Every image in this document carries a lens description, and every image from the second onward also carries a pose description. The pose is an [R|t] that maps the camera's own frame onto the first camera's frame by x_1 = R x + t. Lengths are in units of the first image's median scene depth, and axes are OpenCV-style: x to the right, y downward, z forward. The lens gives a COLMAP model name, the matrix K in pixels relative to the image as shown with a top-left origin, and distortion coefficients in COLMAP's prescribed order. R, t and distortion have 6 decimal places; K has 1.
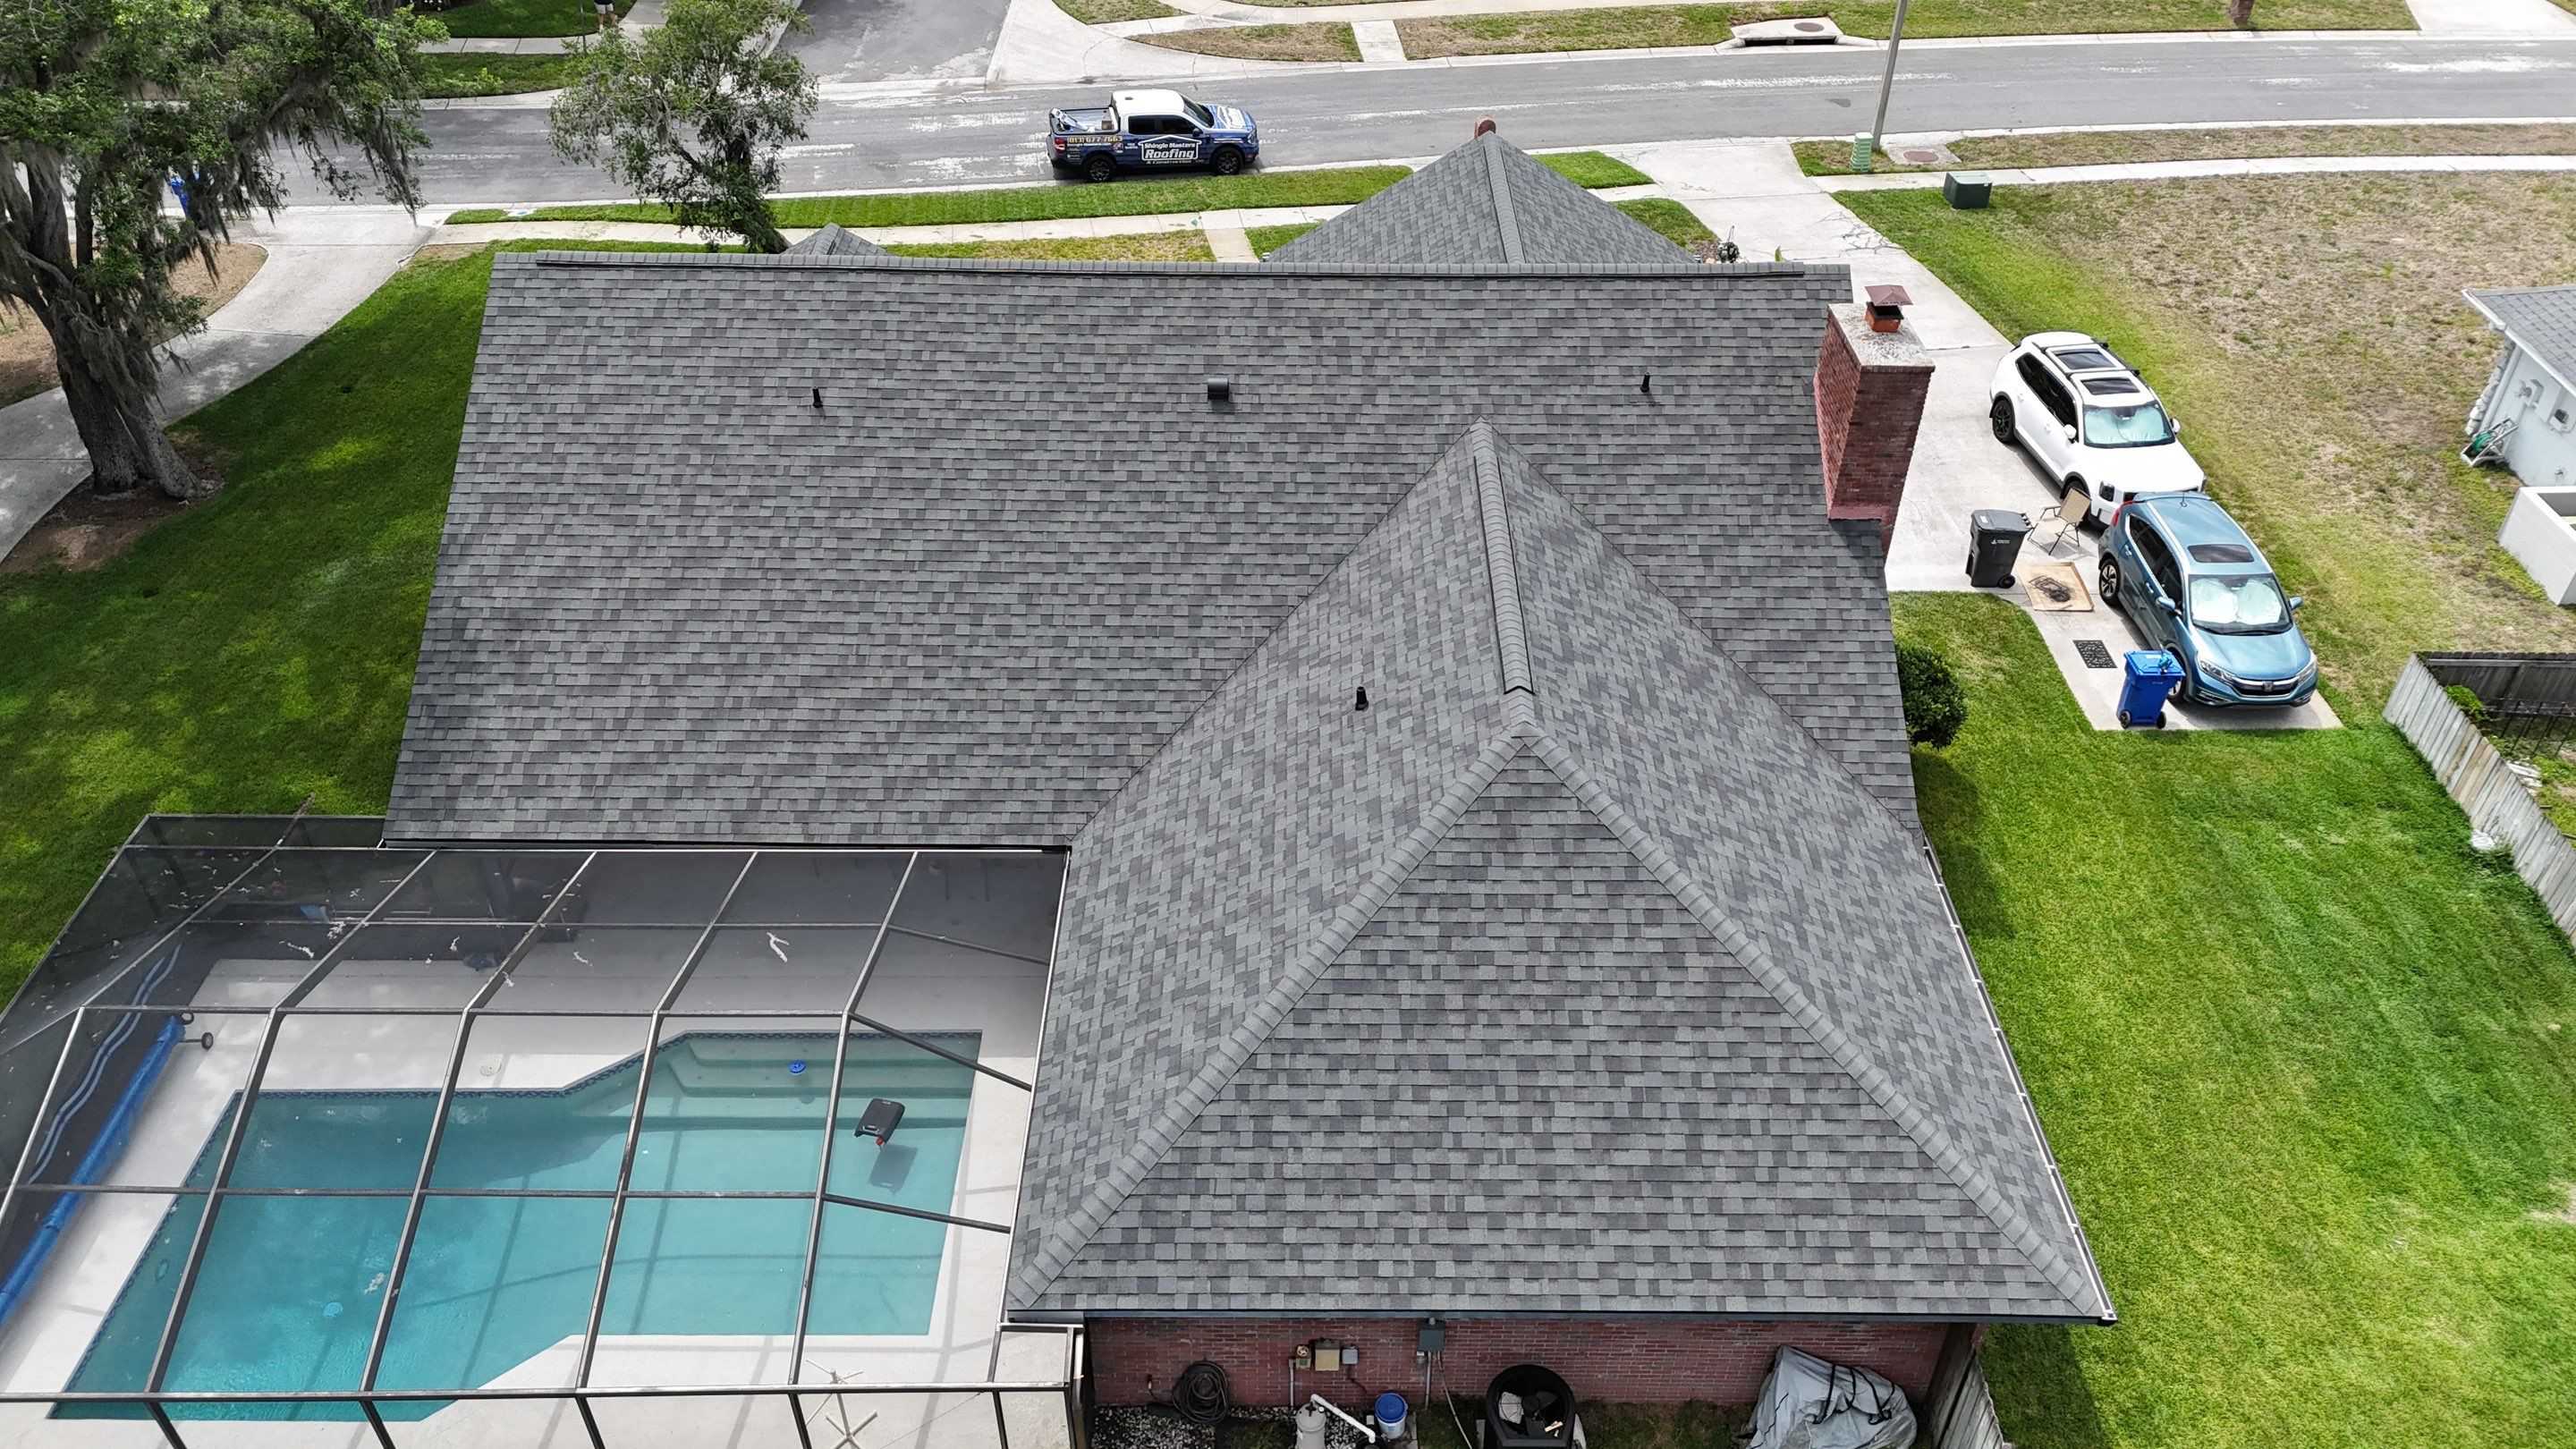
lens RADIAL K [[1895.2, 0, 1299.2], [0, 1895.2, 722.8], [0, 0, 1]] dist [0.082838, -0.081329]
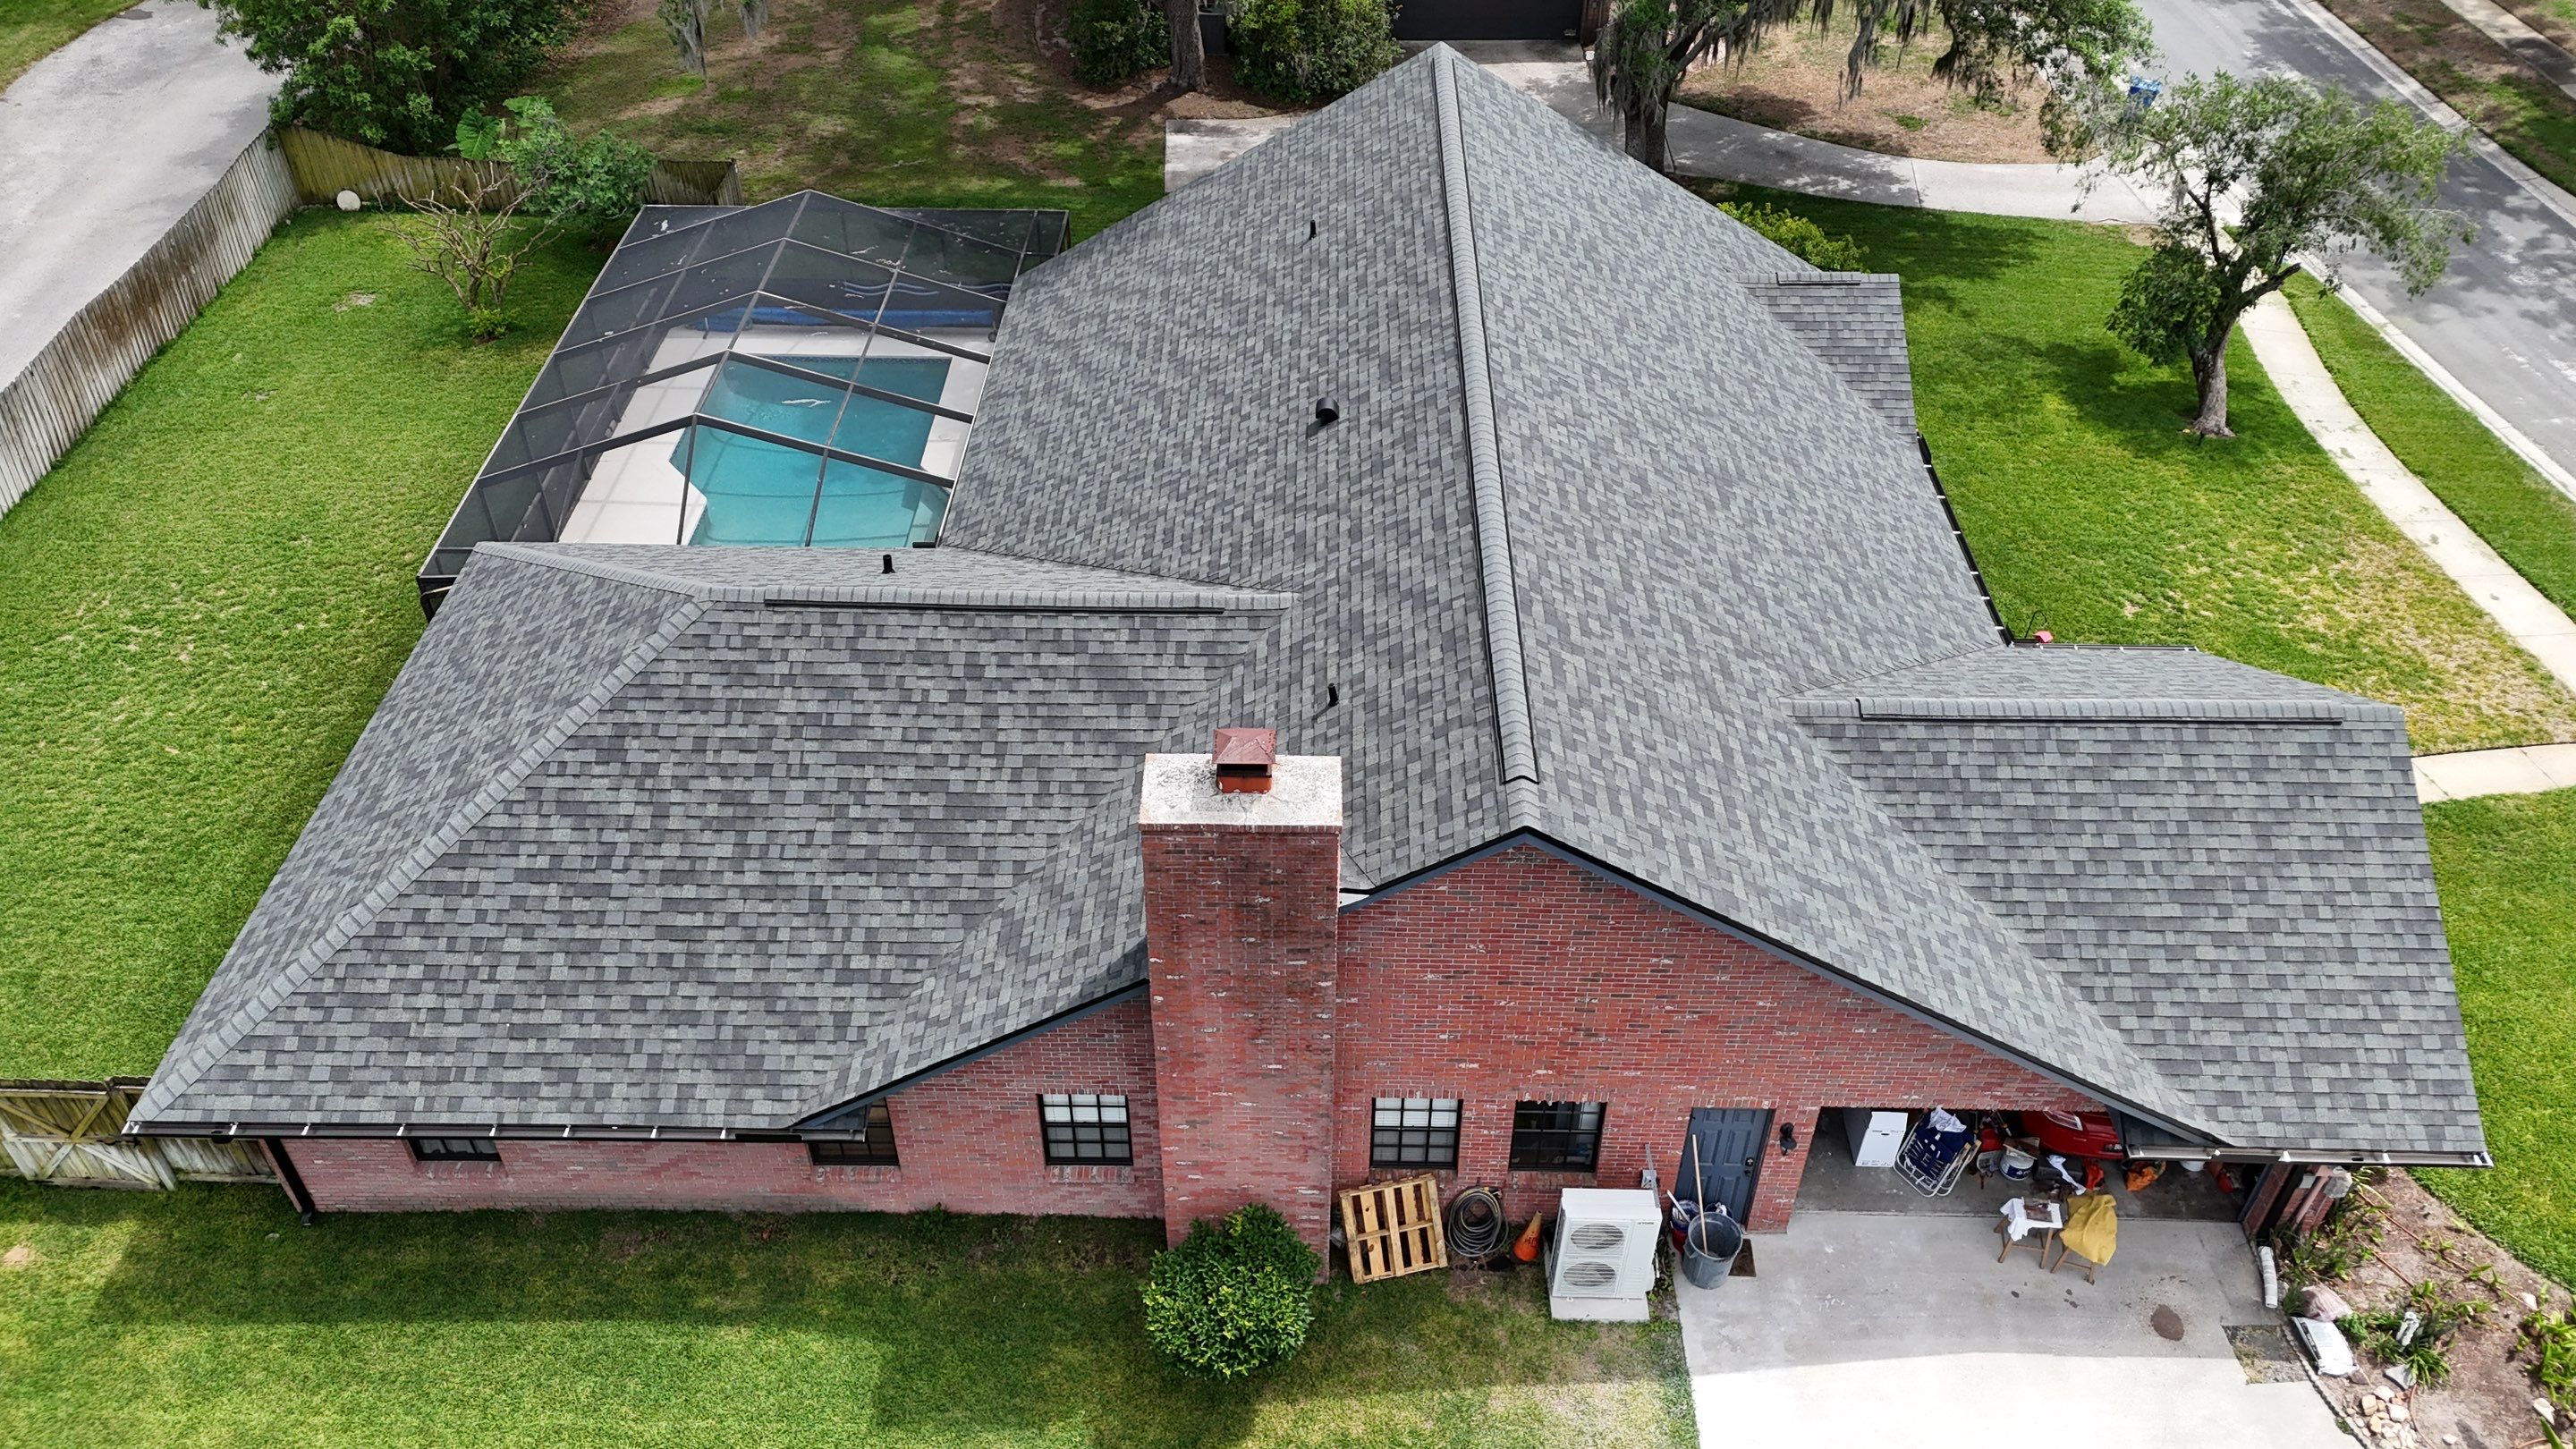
lens RADIAL K [[1895.2, 0, 1299.5], [0, 1895.2, 725.4], [0, 0, 1]] dist [0.082838, -0.081329]
pose [[-0.010387, 0.638940, -0.769186, 0.783153], [-0.617160, 0.601141, 0.507684, -0.554665], [0.786769, 0.479984, 0.388084, 0.703030]]
